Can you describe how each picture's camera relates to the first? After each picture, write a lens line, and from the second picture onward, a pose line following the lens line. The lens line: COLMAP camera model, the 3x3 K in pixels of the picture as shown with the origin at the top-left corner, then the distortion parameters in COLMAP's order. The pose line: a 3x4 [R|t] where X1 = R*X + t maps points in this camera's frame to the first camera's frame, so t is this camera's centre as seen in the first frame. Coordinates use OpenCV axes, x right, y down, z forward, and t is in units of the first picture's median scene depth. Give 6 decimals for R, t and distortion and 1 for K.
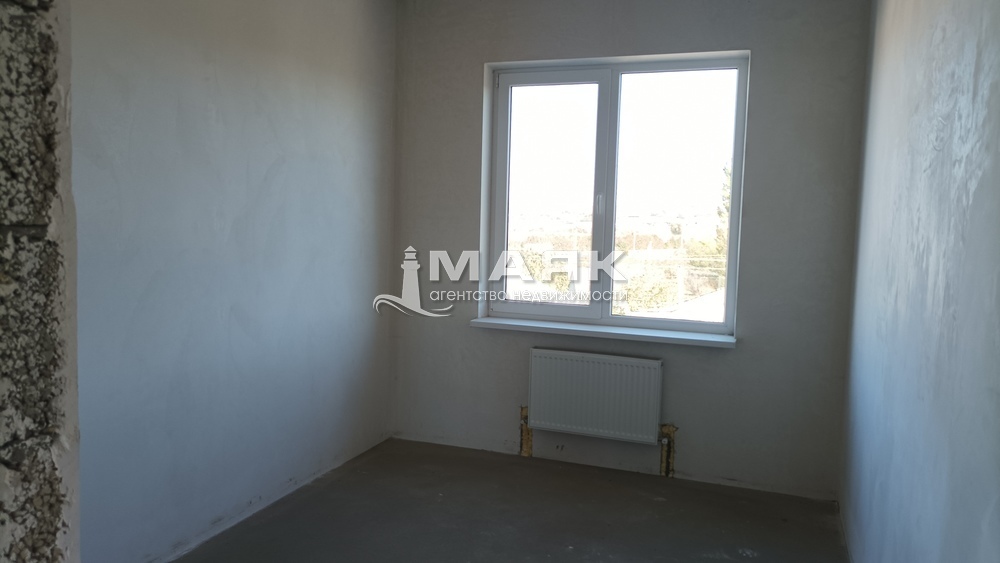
lens RADIAL K [[745.4, 0, 499.6], [0, 745.4, 281.7], [0, 0, 1]] dist [0.023970, -0.001331]
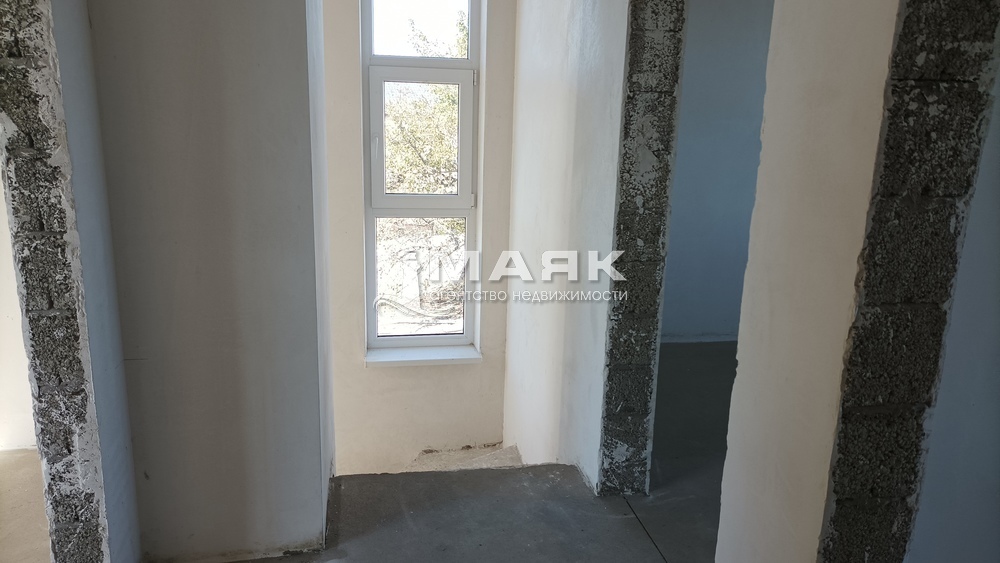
lens RADIAL K [[745.4, 0, 500.0], [0, 745.4, 280.7], [0, 0, 1]] dist [0.023970, -0.001331]
pose [[0.501620, 0.204812, -0.840494, 2.205867], [-0.089756, 0.978648, 0.184909, 0.225607], [0.860419, -0.017315, 0.509292, -1.581933]]
